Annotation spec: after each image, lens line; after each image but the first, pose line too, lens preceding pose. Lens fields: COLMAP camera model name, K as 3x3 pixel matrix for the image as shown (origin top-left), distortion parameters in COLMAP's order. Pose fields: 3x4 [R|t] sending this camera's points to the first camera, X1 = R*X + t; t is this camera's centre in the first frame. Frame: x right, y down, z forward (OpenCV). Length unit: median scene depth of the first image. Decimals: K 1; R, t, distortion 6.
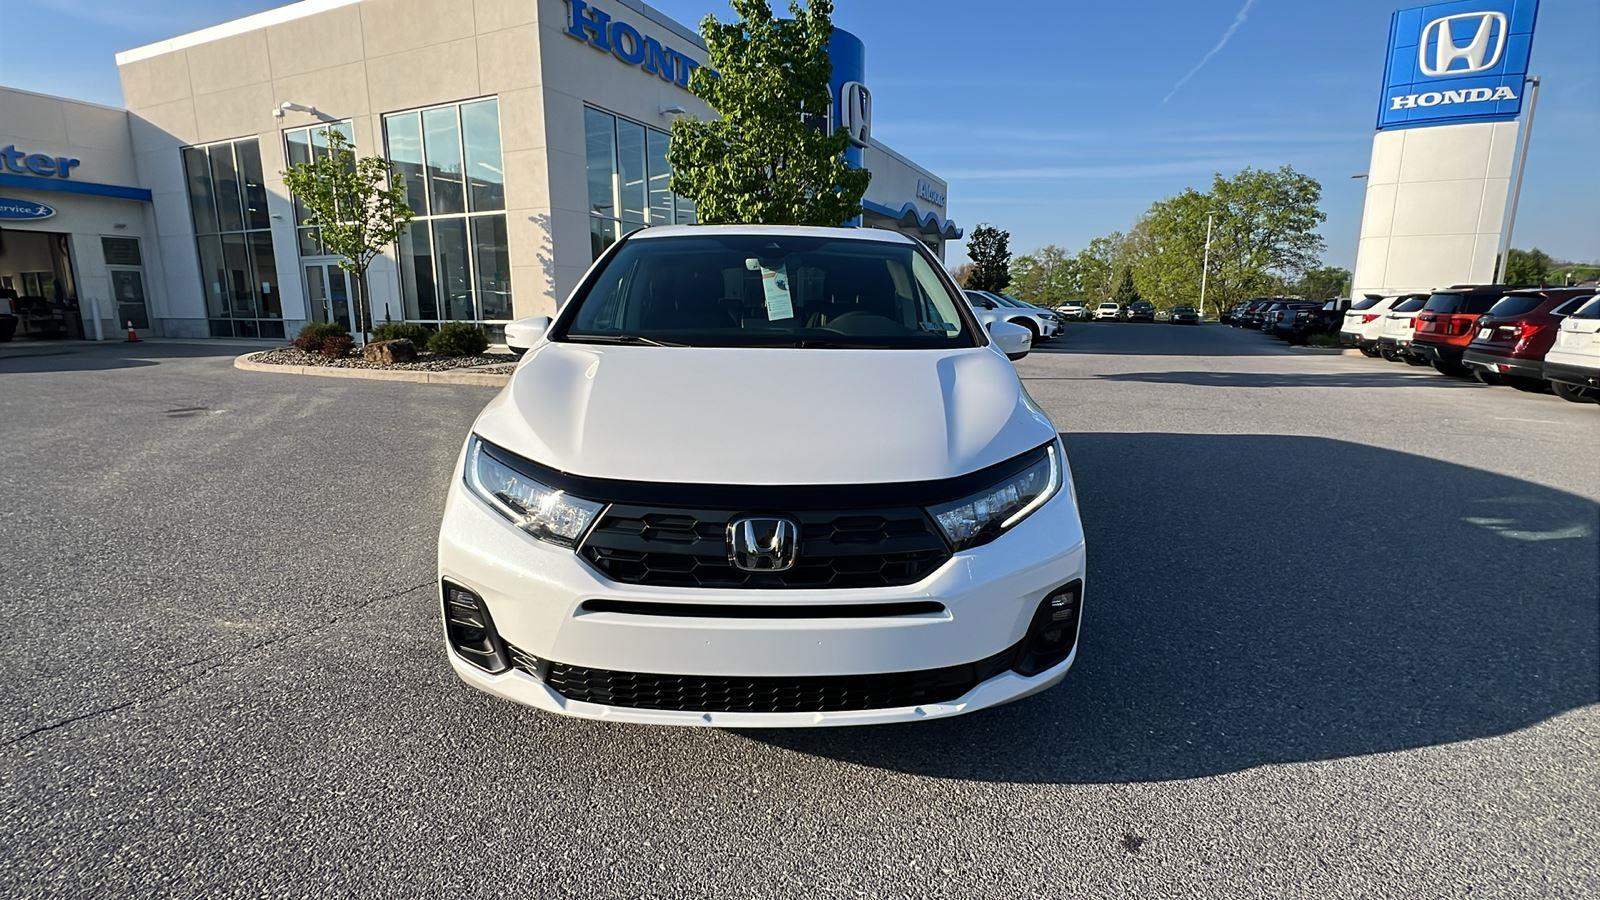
lens RADIAL K [[732.3, 0, 795.8], [0, 732.3, 452.2], [0, 0, 1]] dist [-0.002053, 0.000188]
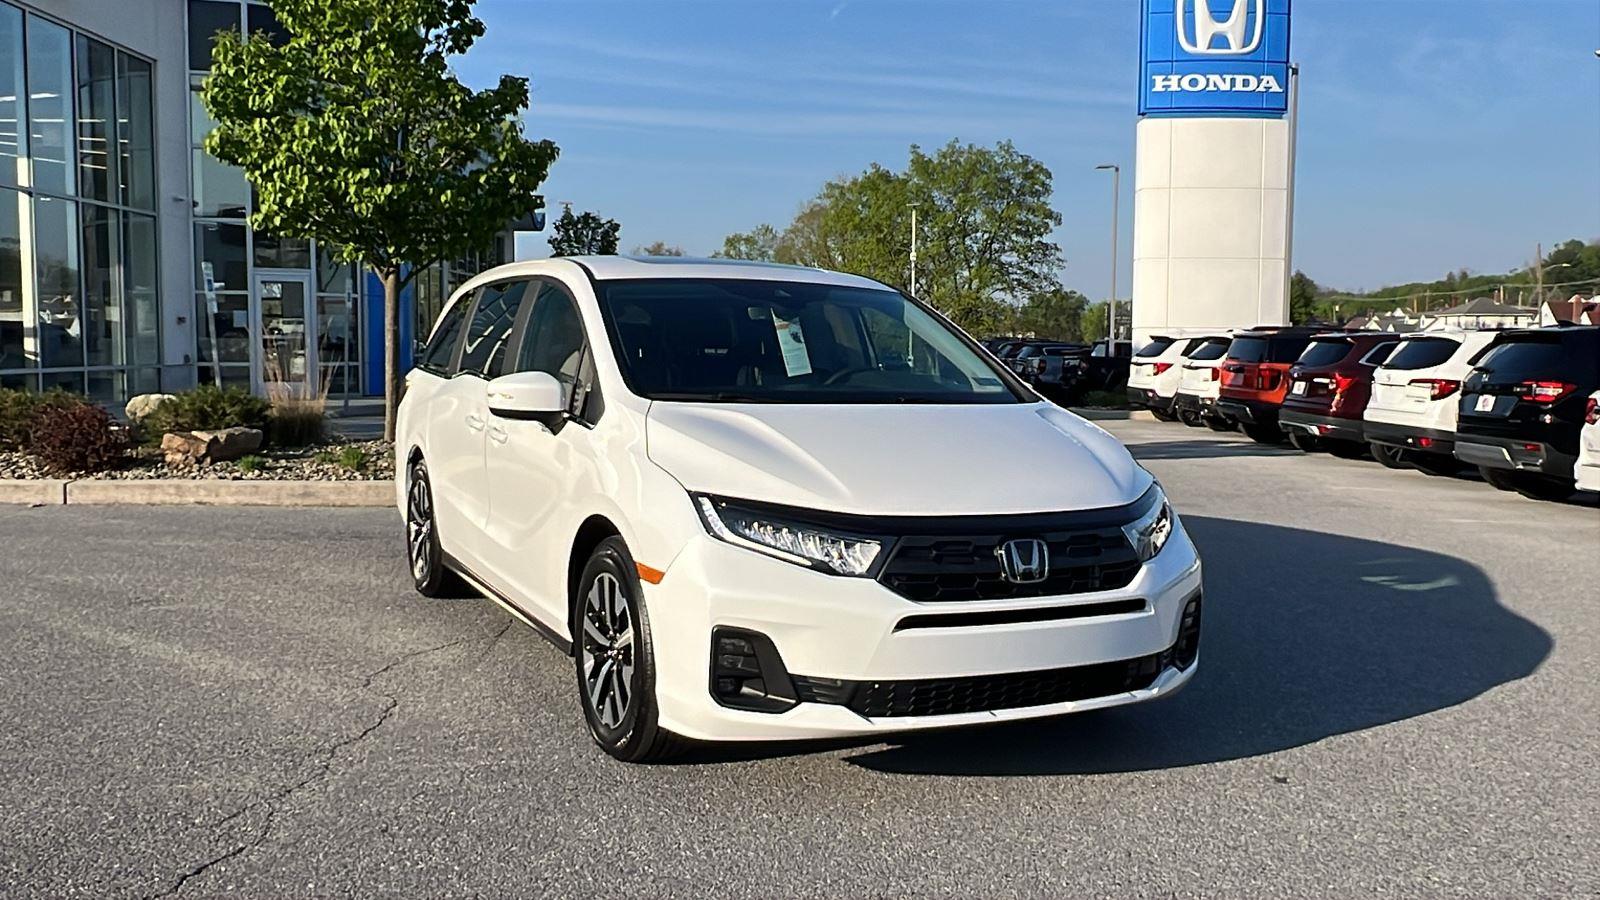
lens RADIAL K [[1391.0, 0, 794.1], [0, 1391.0, 457.4], [0, 0, 1]] dist [0.001784, -0.001124]
pose [[0.908399, -0.027386, 0.417208, -0.125098], [0.075557, 0.992176, -0.099385, 0.014531], [-0.411222, 0.121804, 0.903361, -0.087173]]
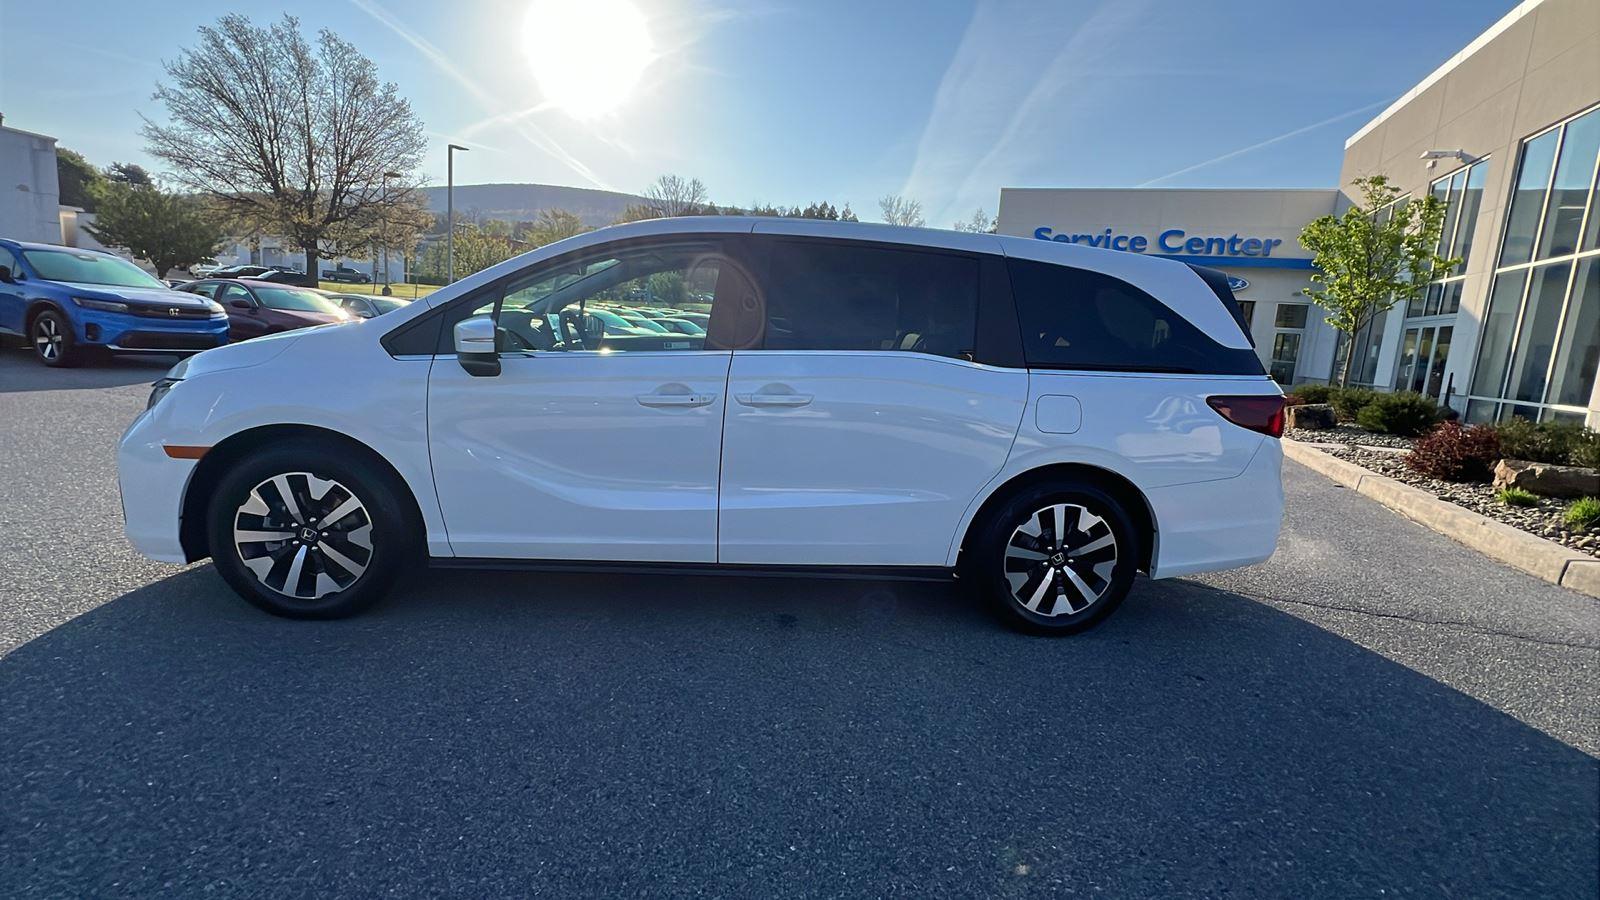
lens RADIAL K [[732.3, 0, 795.8], [0, 732.3, 452.2], [0, 0, 1]] dist [-0.002053, 0.000188]
pose [[0.072150, 0.172370, -0.982386, 0.193750], [-0.268350, 0.951989, 0.147328, -0.042164], [0.960616, 0.252993, 0.114942, 0.220364]]
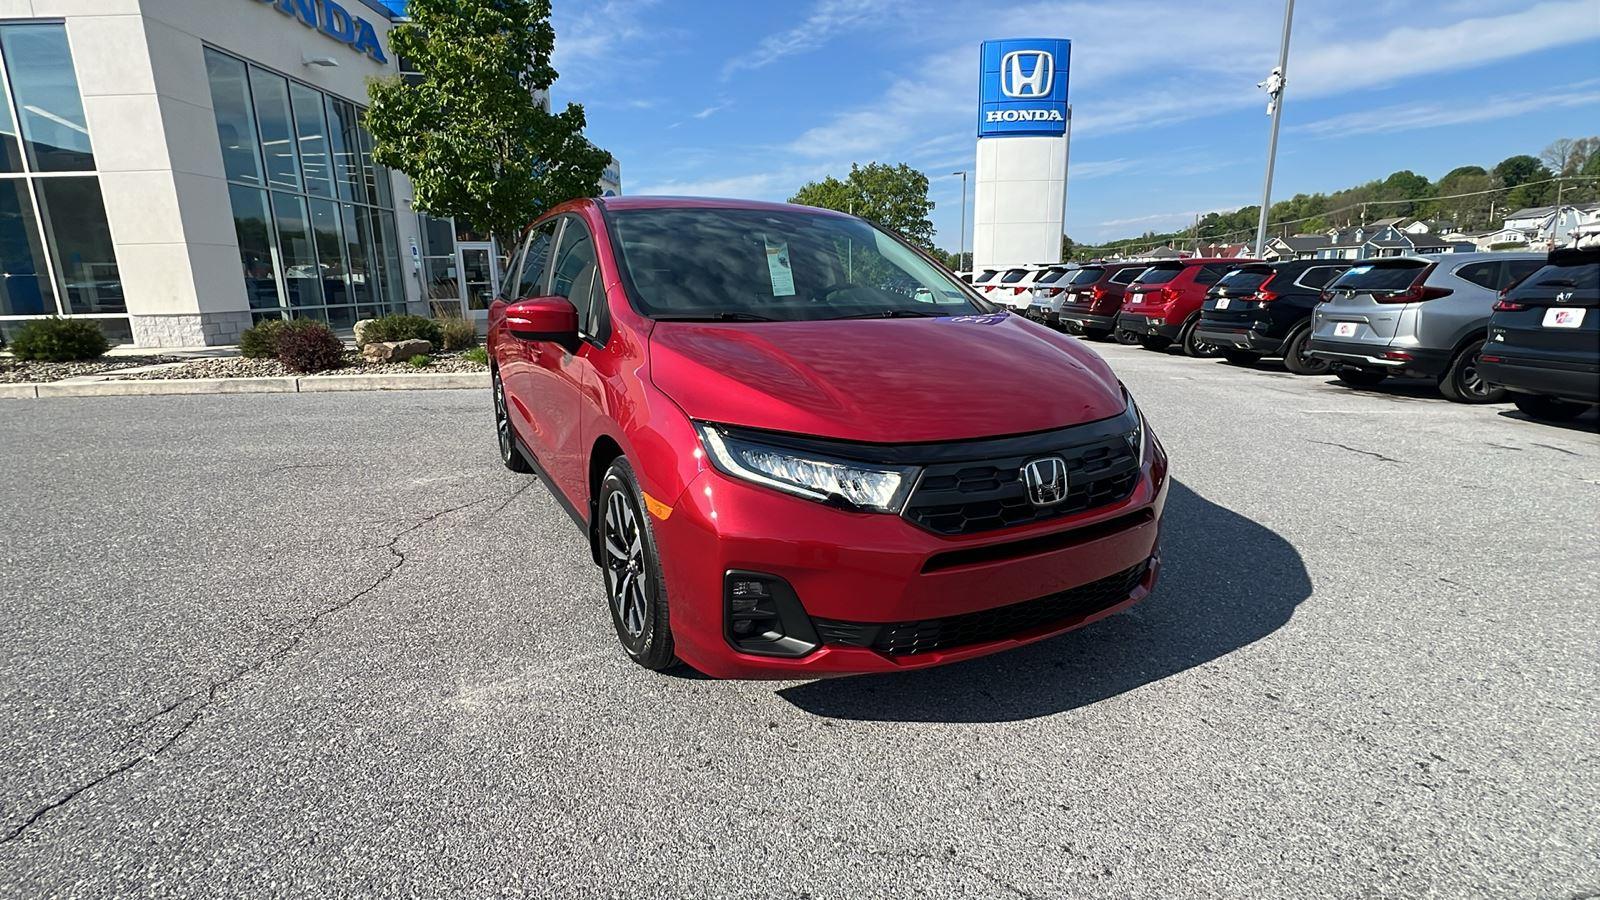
lens RADIAL K [[732.3, 0, 795.8], [0, 732.3, 452.2], [0, 0, 1]] dist [-0.002053, 0.000188]
pose [[0.904968, -0.111913, 0.410498, -0.066910], [0.101288, 0.993717, 0.047618, 0.003187], [-0.413248, -0.001514, 0.910617, -0.011445]]
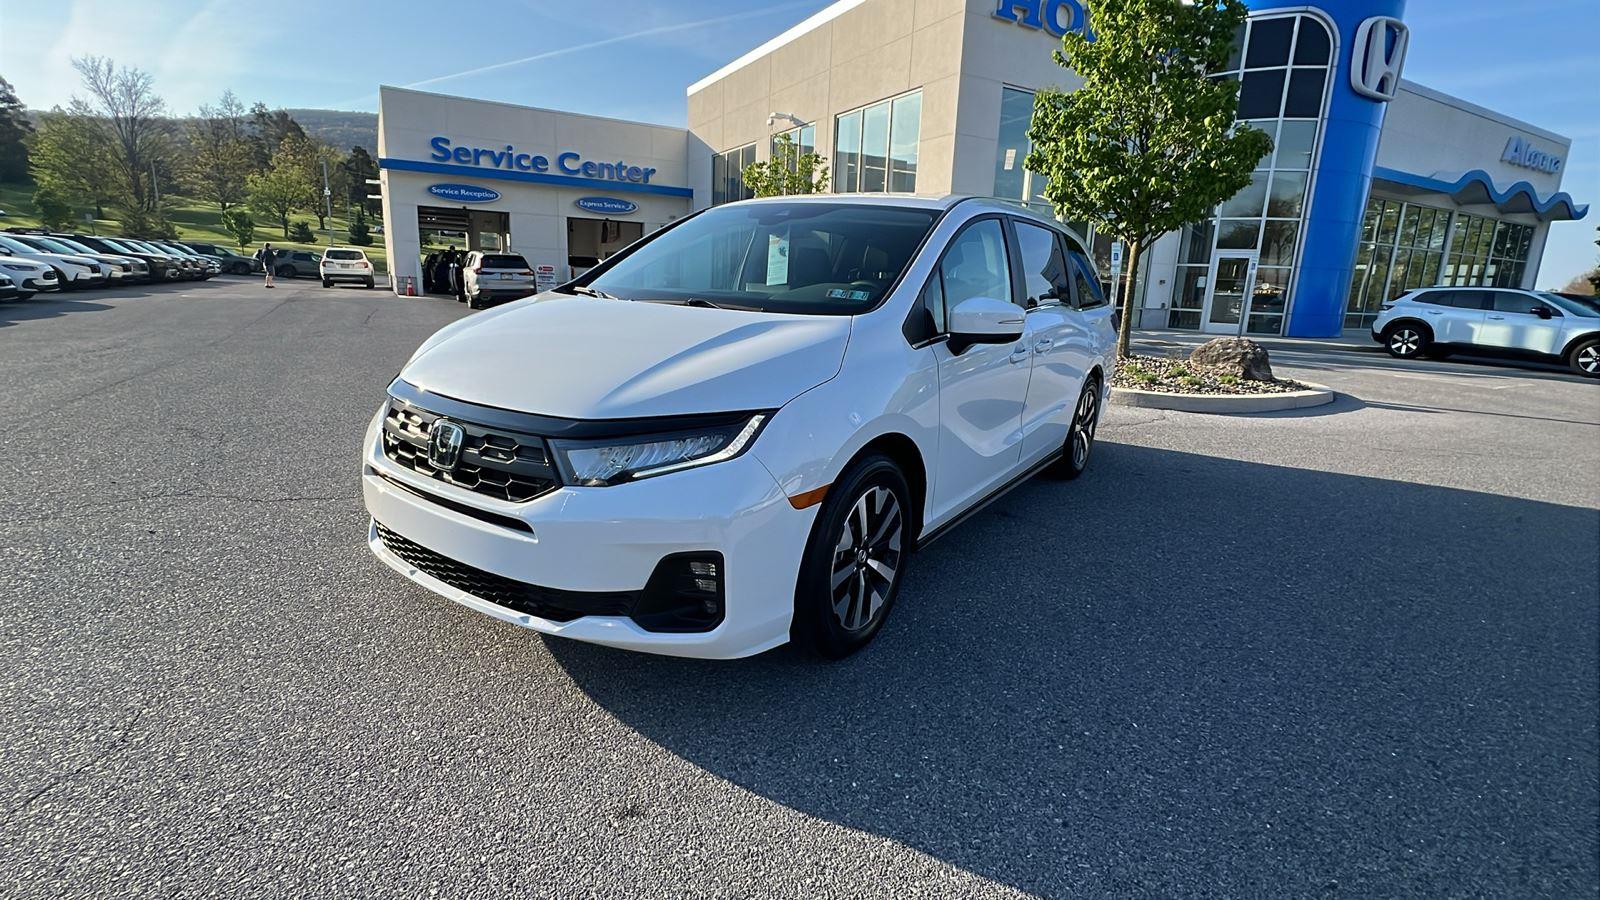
lens RADIAL K [[732.3, 0, 795.8], [0, 732.3, 452.2], [0, 0, 1]] dist [-0.002053, 0.000188]
pose [[0.811755, 0.164373, -0.560388, 0.105570], [-0.155303, 0.985780, 0.064183, -0.003254], [0.562969, 0.034929, 0.825739, 0.029190]]
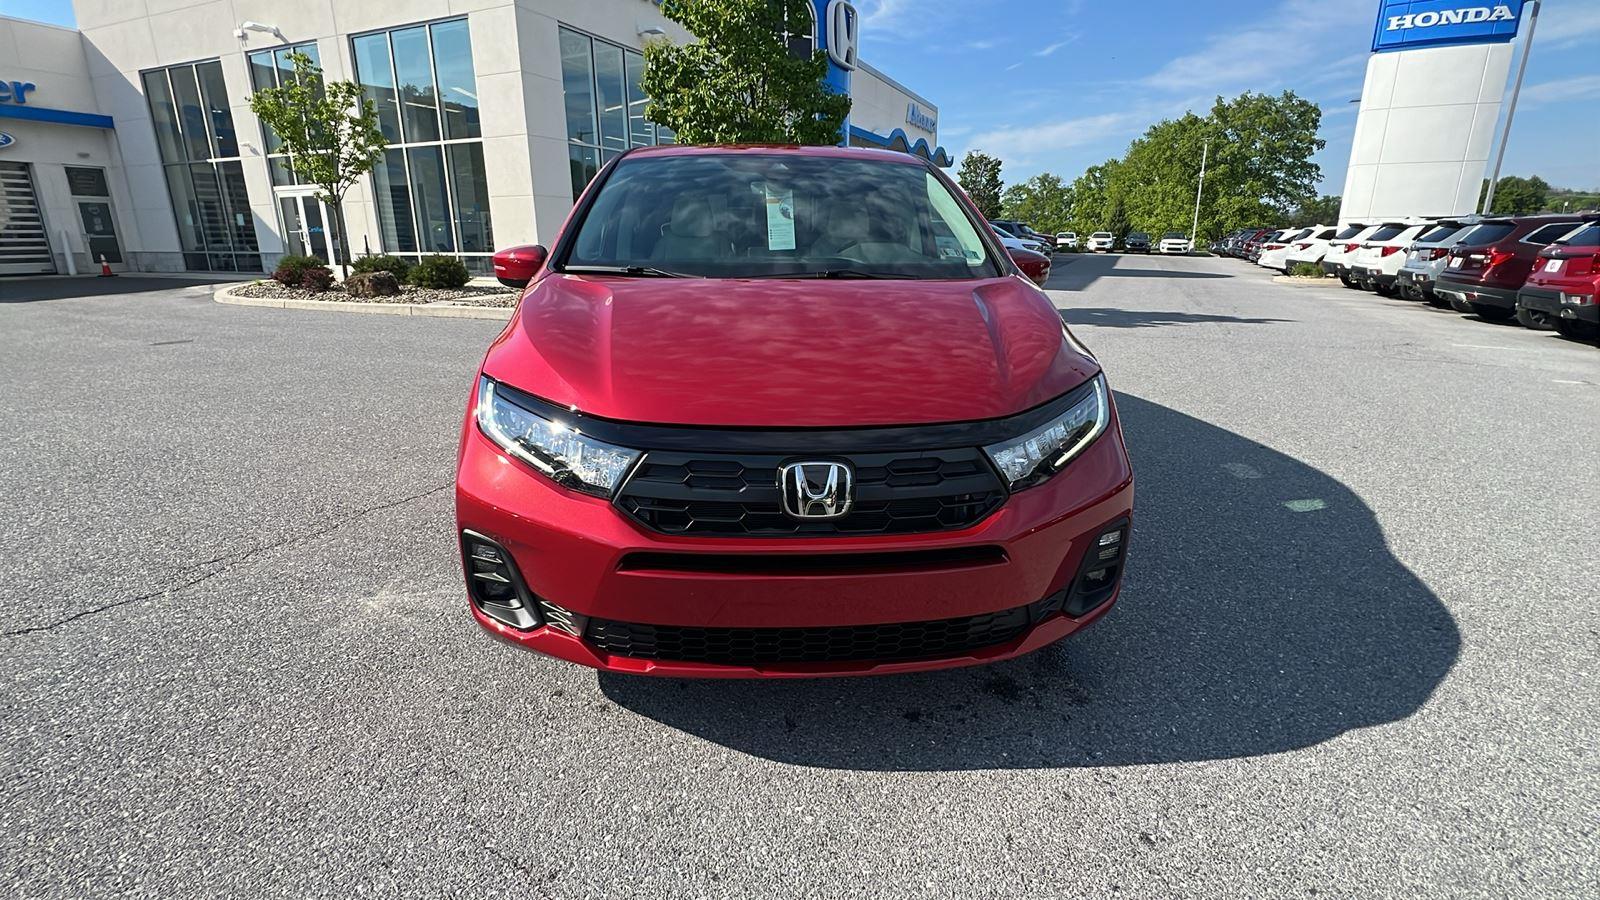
lens RADIAL K [[732.3, 0, 795.8], [0, 732.3, 452.2], [0, 0, 1]] dist [-0.002053, 0.000188]
pose [[0.999901, -0.006666, 0.012353, 0.007286], [0.005558, 0.996137, 0.087637, 0.004235], [-0.012890, -0.087559, 0.996076, -0.014864]]
